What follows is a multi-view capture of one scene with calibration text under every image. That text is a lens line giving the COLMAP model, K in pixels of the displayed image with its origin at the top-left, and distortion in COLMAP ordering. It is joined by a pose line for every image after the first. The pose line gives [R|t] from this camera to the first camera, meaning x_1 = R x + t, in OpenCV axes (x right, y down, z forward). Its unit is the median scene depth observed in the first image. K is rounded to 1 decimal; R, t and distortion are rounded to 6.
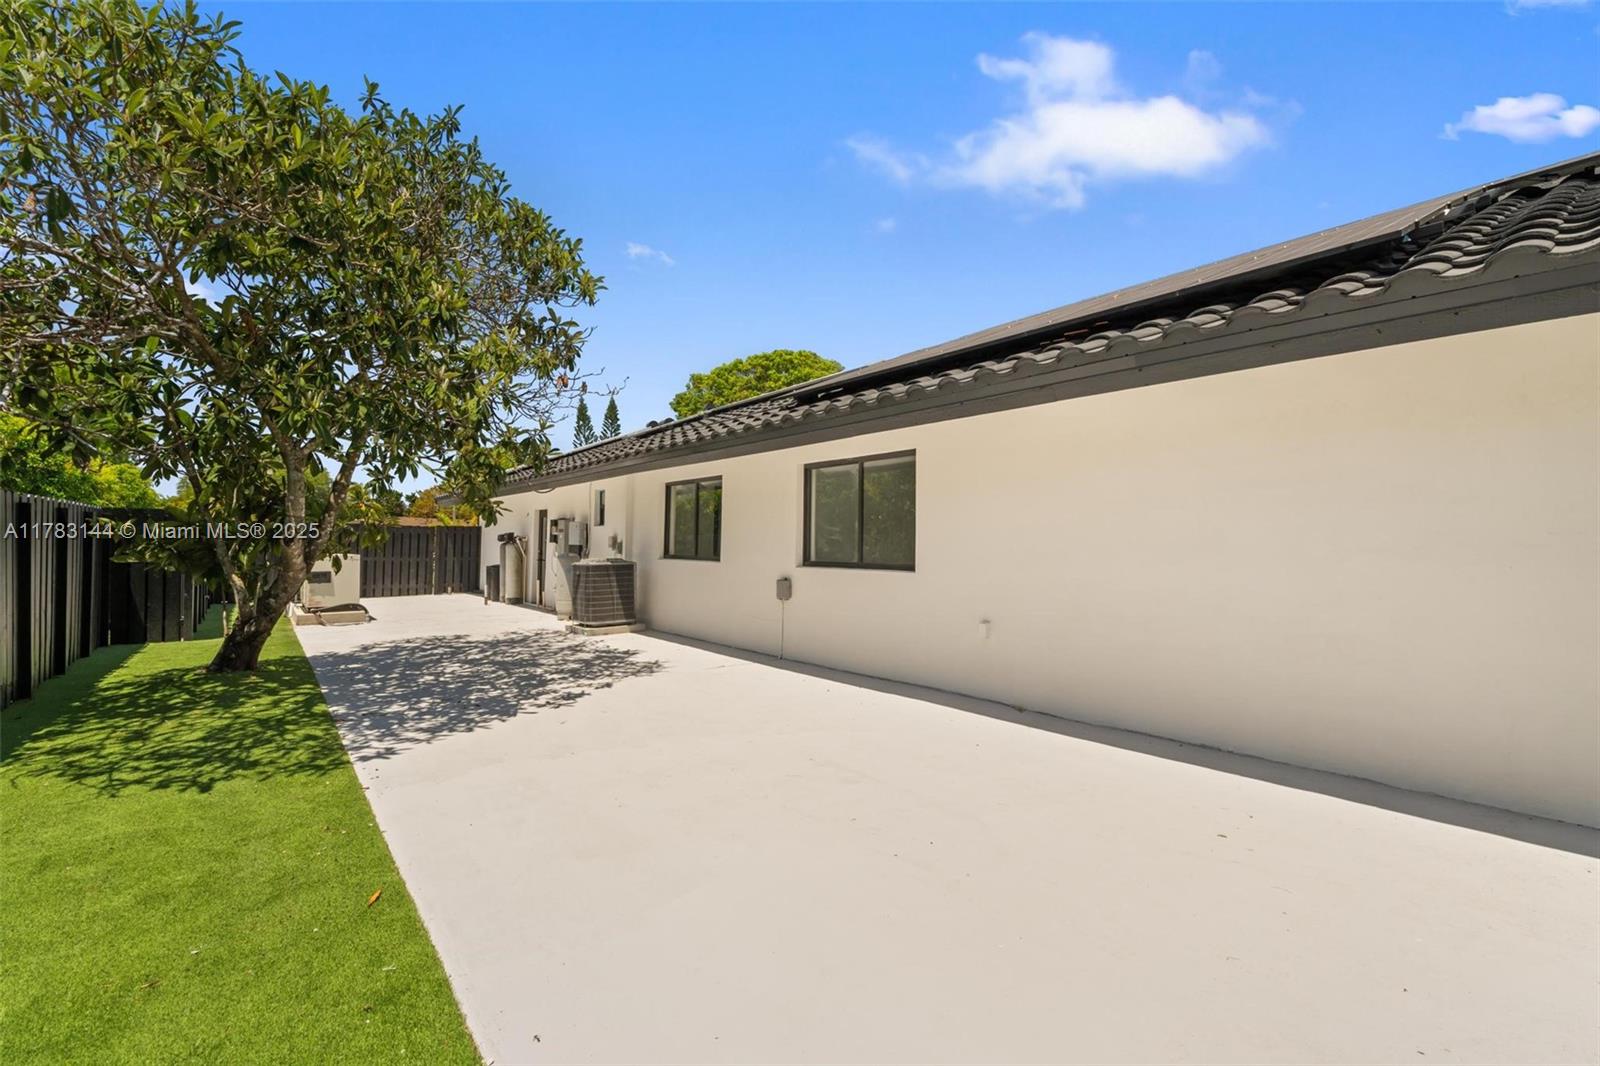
lens RADIAL K [[699.4, 0, 800.0], [0, 699.4, 533.0], [0, 0, 1]] dist [-0.000960, -0.000031]
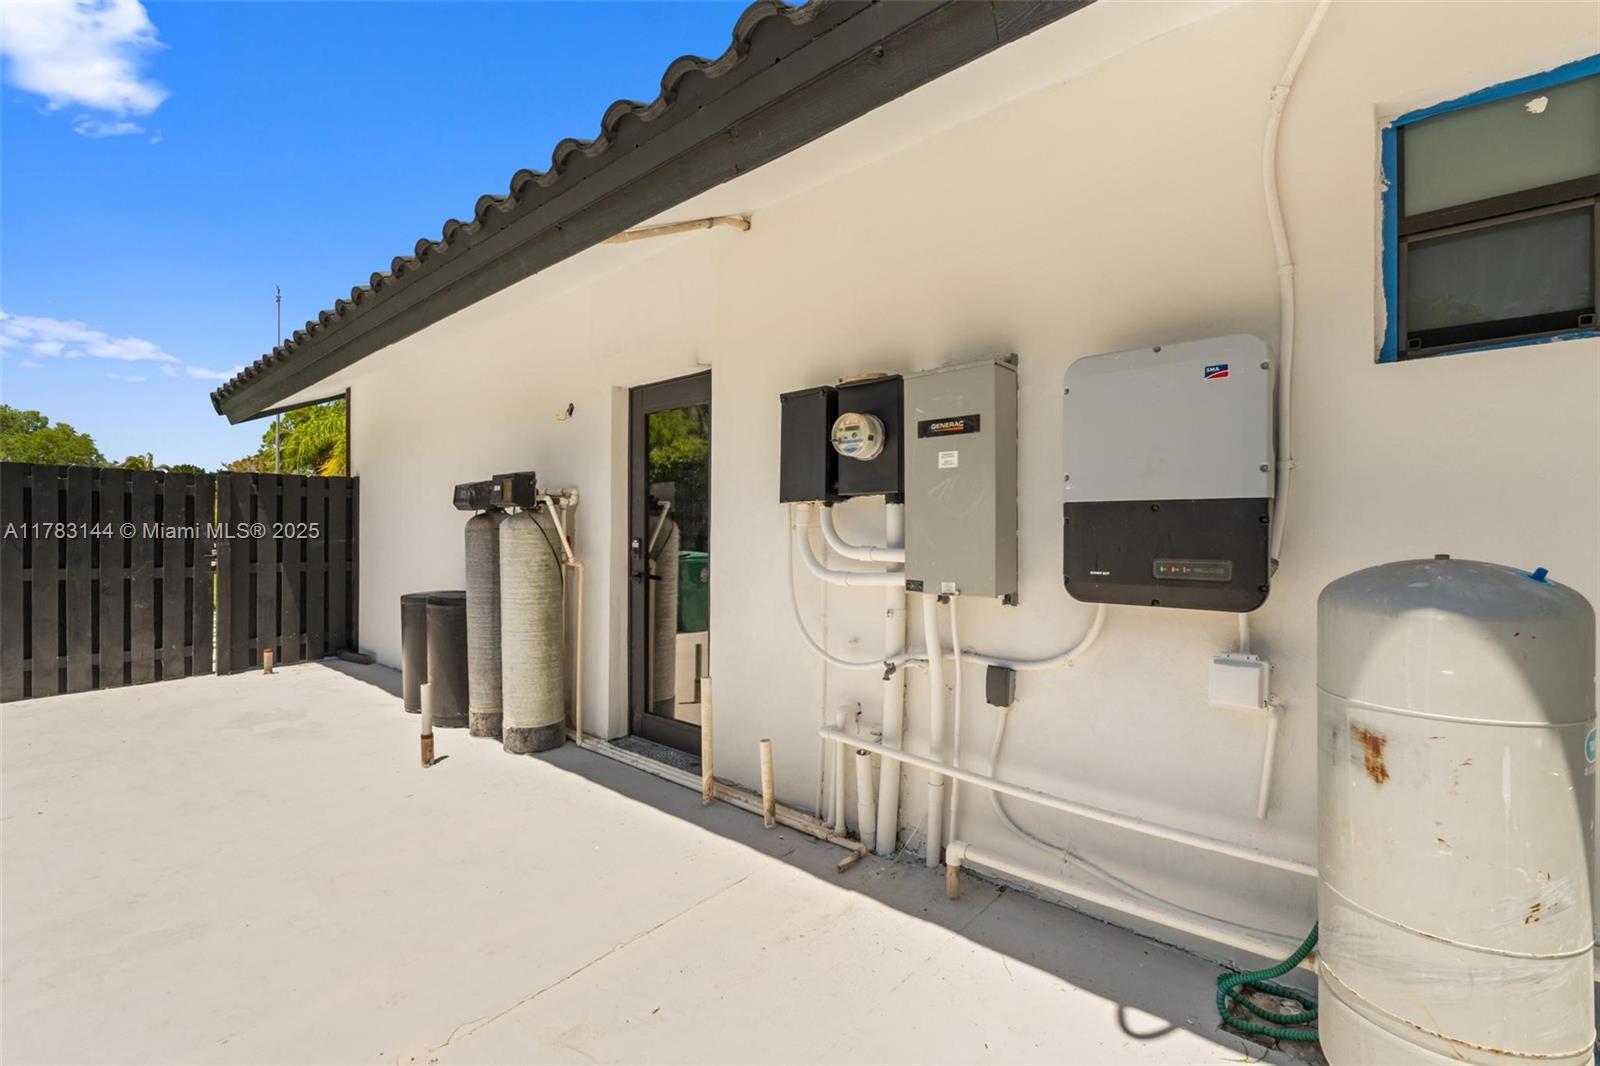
lens RADIAL K [[699.5, 0, 771.4], [0, 699.5, 541.1], [0, 0, 1]] dist [-0.003034, -0.000340]
pose [[0.986828, -0.008994, 0.161525, -0.317468], [0.004489, 0.999591, 0.028238, 0.015330], [-0.161713, -0.027141, 0.986465, 0.634386]]
